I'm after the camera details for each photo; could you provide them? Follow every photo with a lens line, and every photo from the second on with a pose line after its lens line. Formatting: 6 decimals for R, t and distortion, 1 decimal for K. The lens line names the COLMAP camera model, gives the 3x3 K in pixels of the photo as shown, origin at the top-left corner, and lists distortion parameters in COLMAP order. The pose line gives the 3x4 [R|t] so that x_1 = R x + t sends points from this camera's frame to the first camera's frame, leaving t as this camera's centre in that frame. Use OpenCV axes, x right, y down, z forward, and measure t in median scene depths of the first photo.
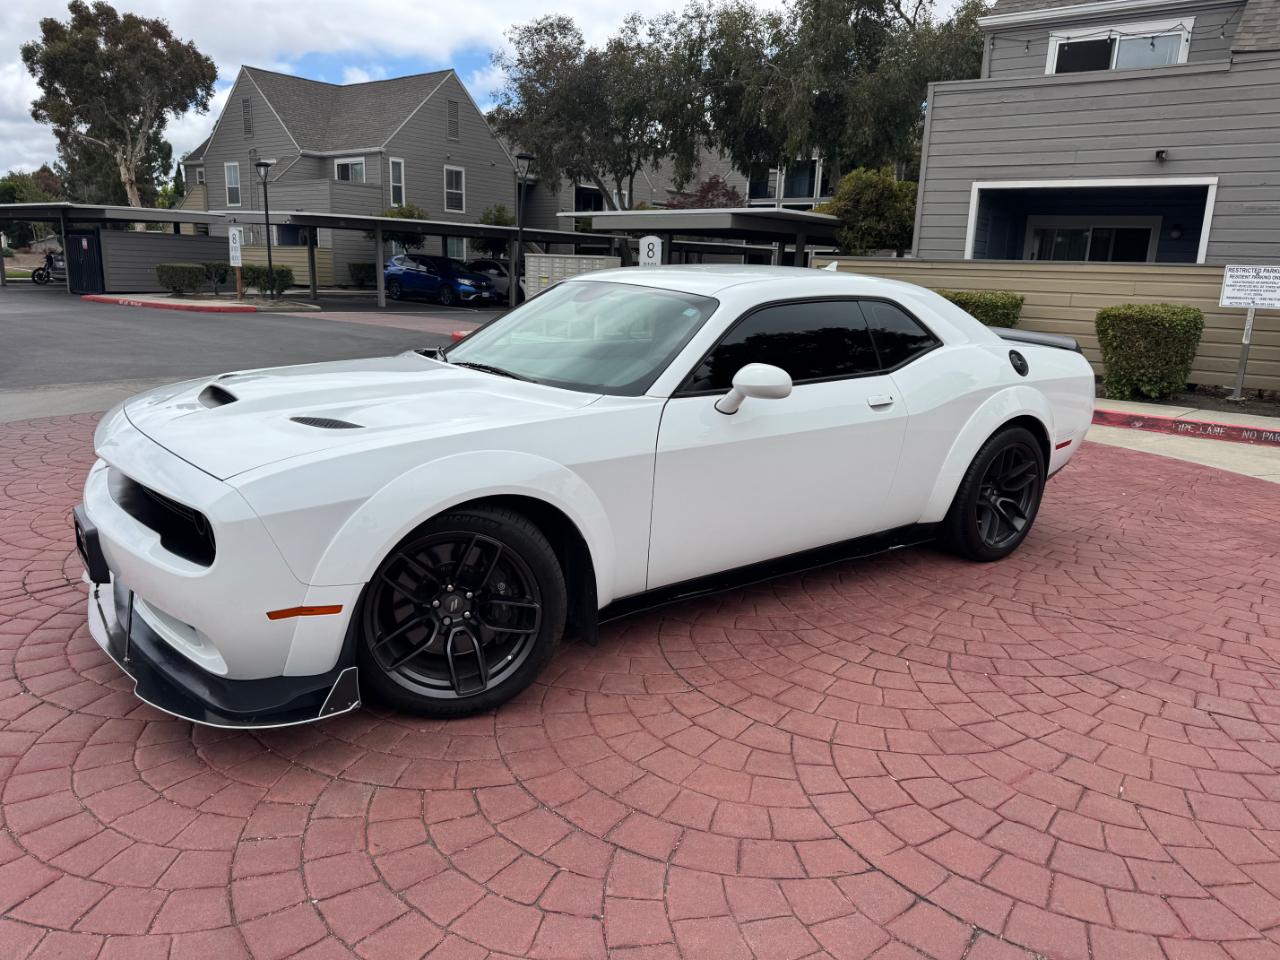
lens RADIAL K [[977.7, 0, 610.6], [0, 977.7, 483.6], [0, 0, 1]] dist [0.027485, -0.030973]
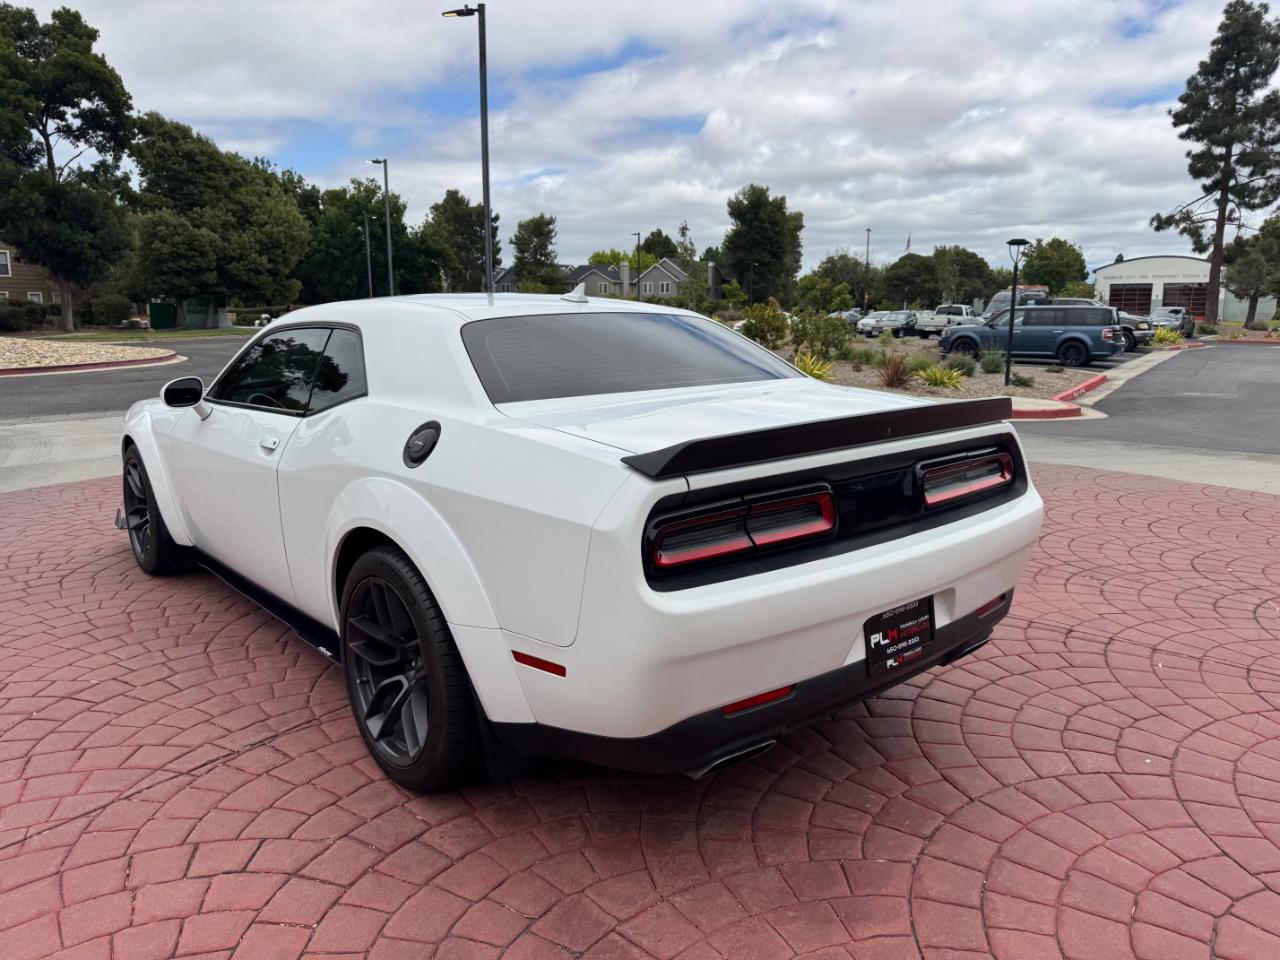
lens RADIAL K [[934.8, 0, 623.3], [0, 934.8, 456.9], [0, 0, 1]] dist [0.023526, -0.030815]
pose [[0.024515, 0.115570, -0.992997, 0.401744], [-0.228503, 0.967648, 0.106978, -0.084437], [0.973234, 0.224280, 0.050130, 0.464564]]
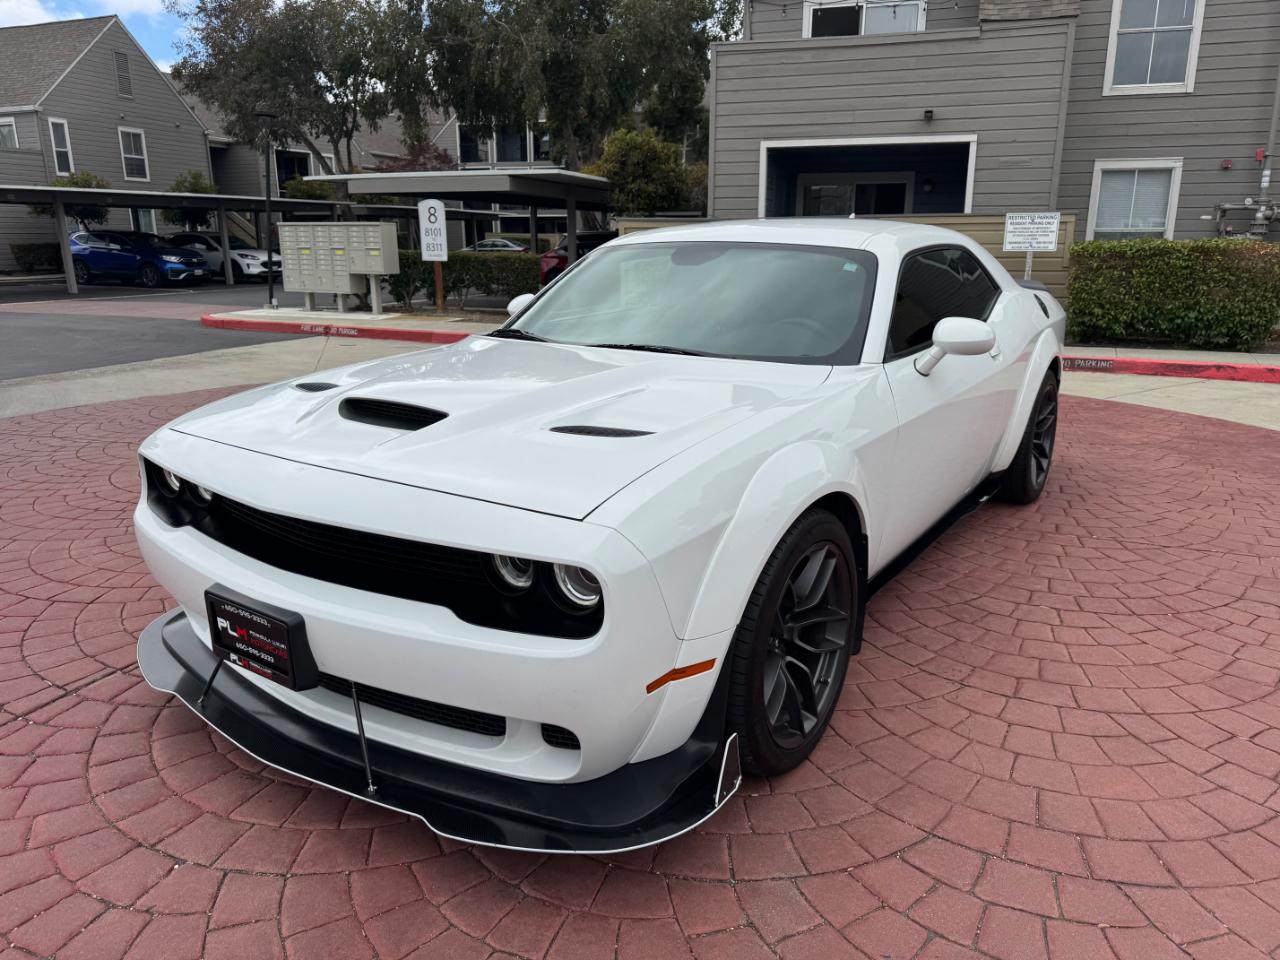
lens RADIAL K [[979.7, 0, 642.1], [0, 979.7, 463.5], [0, 0, 1]] dist [0.088878, -0.144731]
pose [[0.939084, -0.109085, 0.325918, -0.140833], [0.105696, 0.994000, 0.028144, -0.014500], [-0.327032, 0.008018, 0.944979, 0.069642]]
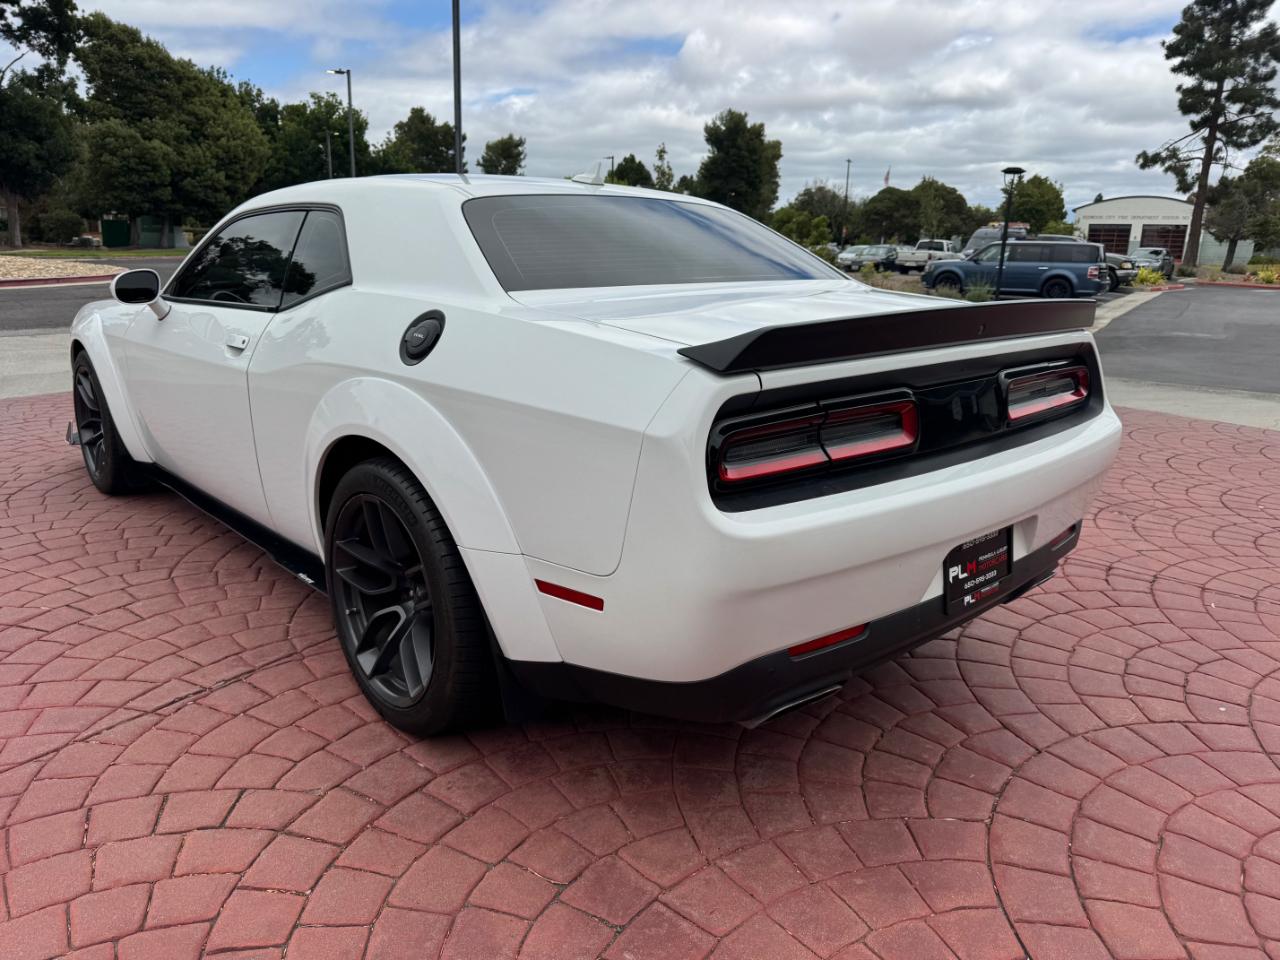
lens RADIAL K [[940.1, 0, 615.2], [0, 940.1, 476.7], [0, 0, 1]] dist [0.017123, -0.024044]
pose [[0.047914, 0.204974, -0.977594, 0.371175], [-0.249372, 0.950181, 0.187004, -0.070882], [0.967222, 0.234825, 0.096641, 0.453770]]
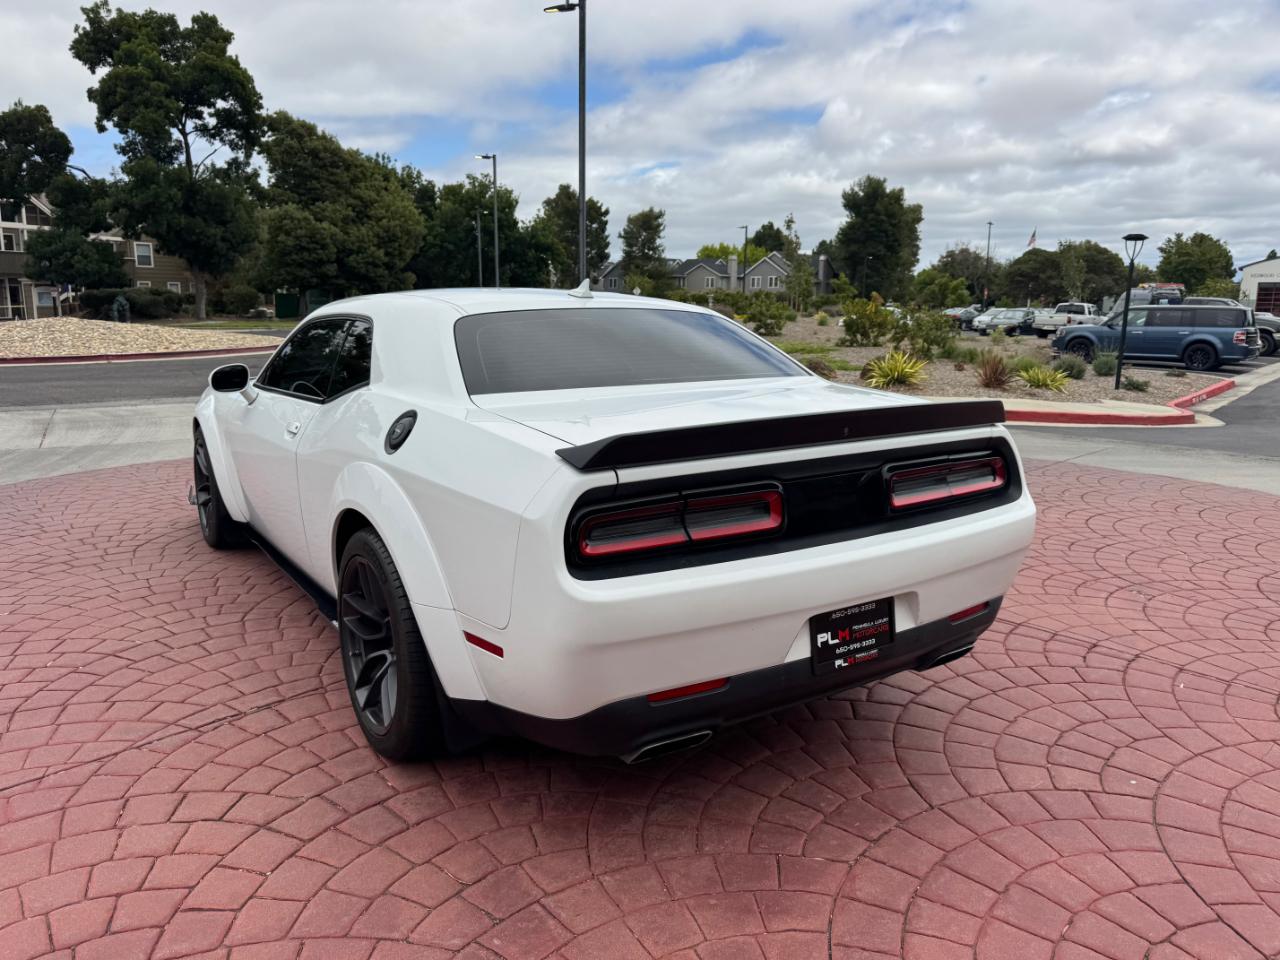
lens RADIAL K [[933.2, 0, 613.2], [0, 933.2, 466.1], [0, 0, 1]] dist [0.027141, -0.036060]
pose [[-0.099750, 0.130095, -0.986471, 0.405997], [-0.242501, 0.958343, 0.150906, -0.092698], [0.965009, 0.254273, -0.064047, 0.496990]]
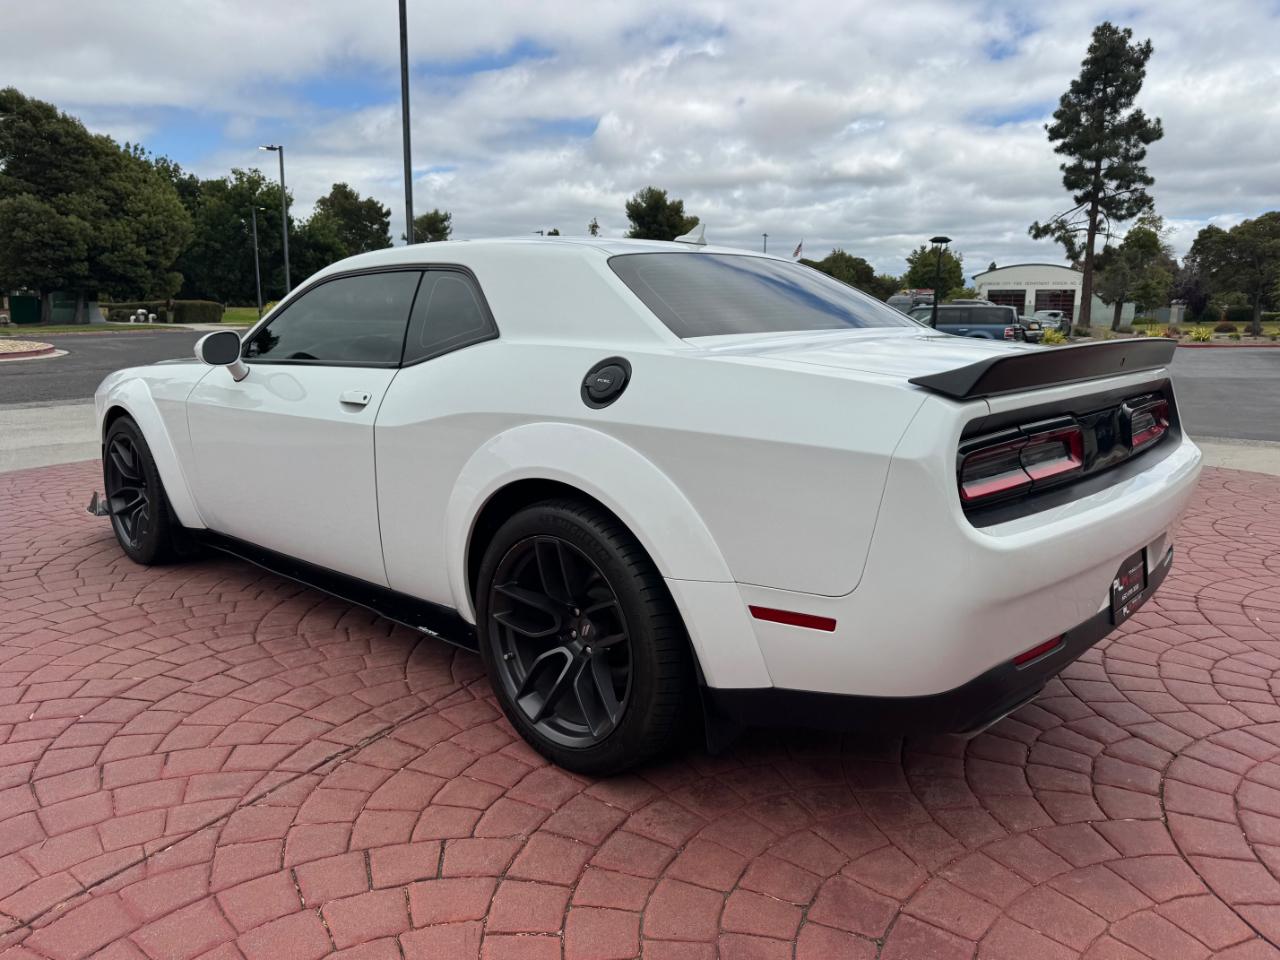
lens RADIAL K [[934.2, 0, 642.2], [0, 934.2, 458.6], [0, 0, 1]] dist [0.029345, -0.033979]
pose [[0.154850, 0.114262, -0.981308, 0.374835], [-0.230440, 0.970068, 0.076590, -0.053710], [0.960687, 0.214273, 0.176545, 0.404019]]
